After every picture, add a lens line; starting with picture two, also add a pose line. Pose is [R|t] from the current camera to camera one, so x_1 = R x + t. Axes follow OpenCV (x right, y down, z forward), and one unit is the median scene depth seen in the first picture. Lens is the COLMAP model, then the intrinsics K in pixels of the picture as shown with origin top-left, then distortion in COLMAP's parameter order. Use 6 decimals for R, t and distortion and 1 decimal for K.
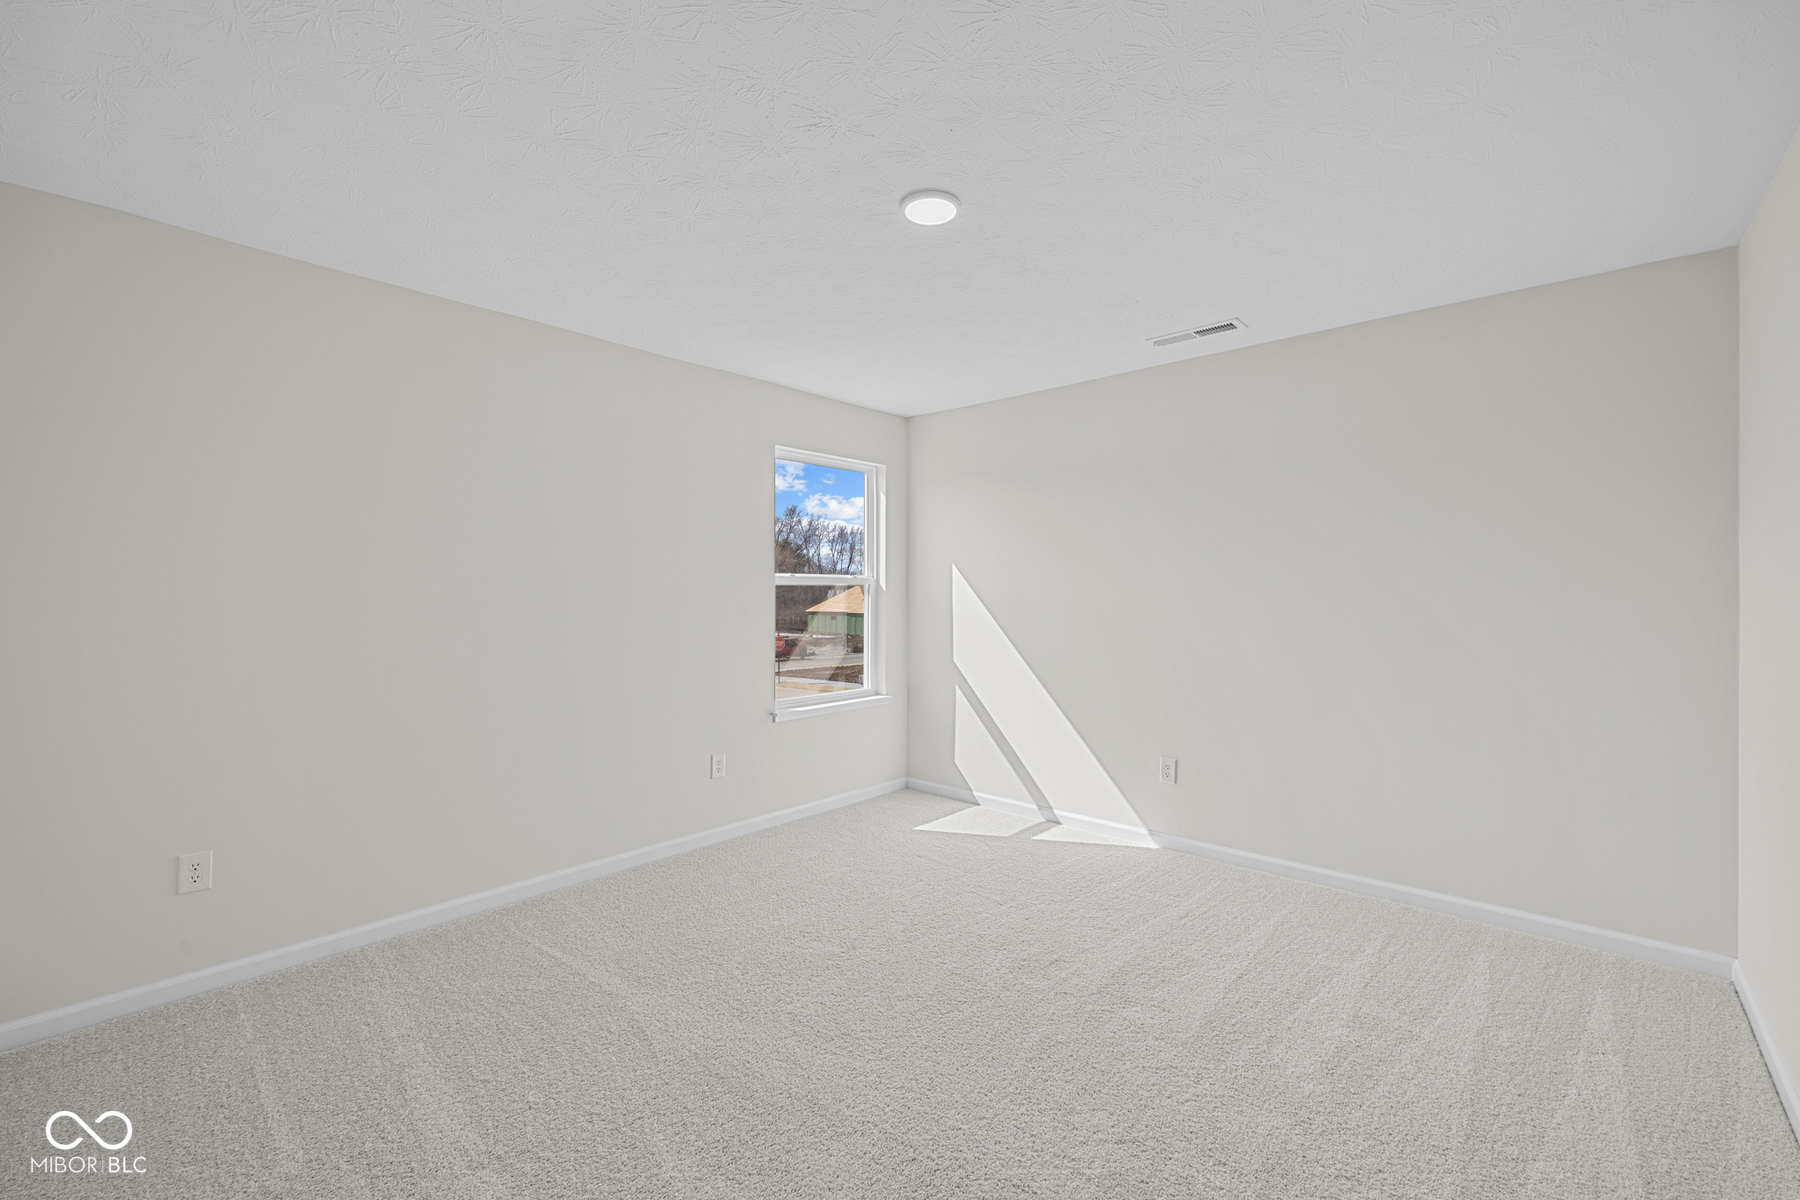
lens RADIAL K [[755.0, 0, 909.4], [0, 755.0, 596.1], [0, 0, 1]] dist [0.000674, 0.000030]
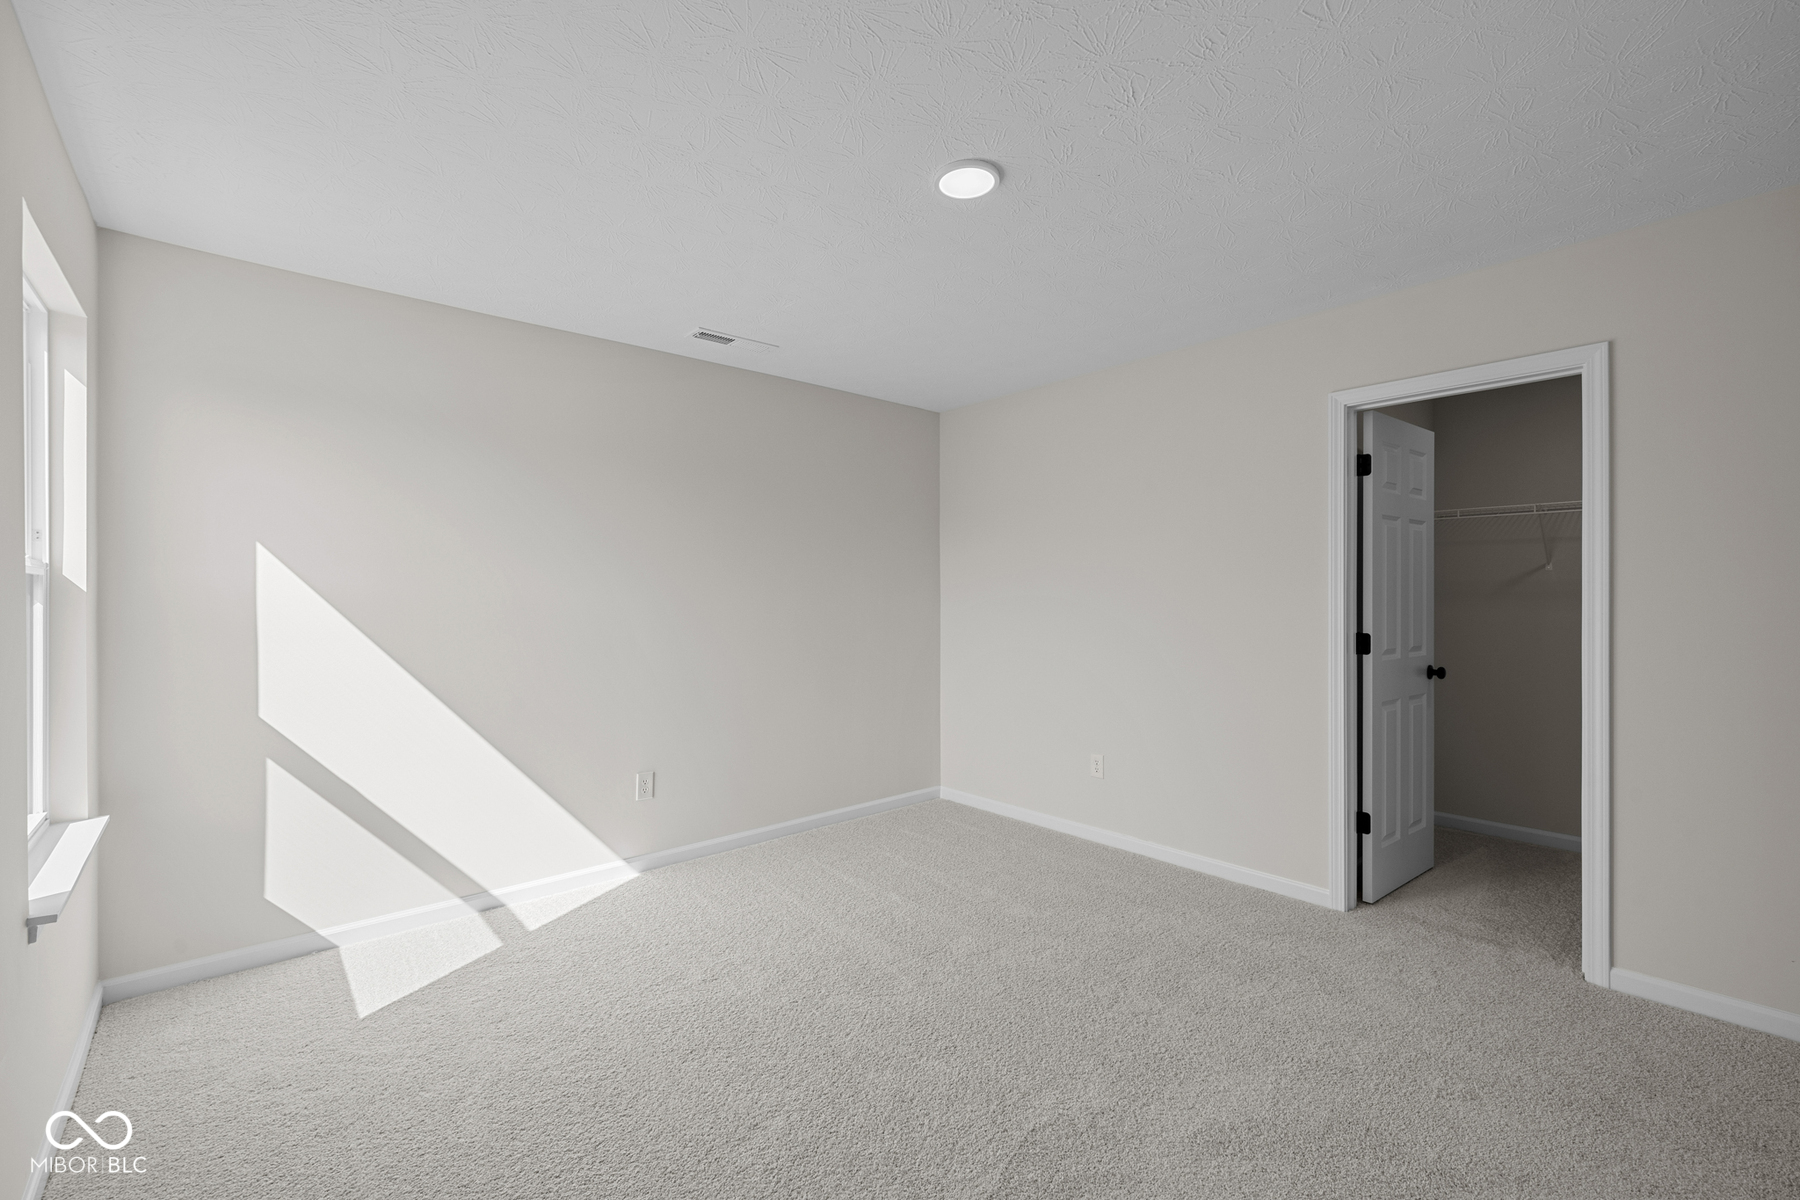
lens RADIAL K [[755.0, 0, 909.4], [0, 755.0, 596.1], [0, 0, 1]] dist [0.000674, 0.000030]
pose [[0.113542, -0.003908, 0.993526, -0.502325], [-0.000234, 0.999992, 0.003960, -0.004232], [-0.993533, -0.000682, 0.113540, 0.538470]]
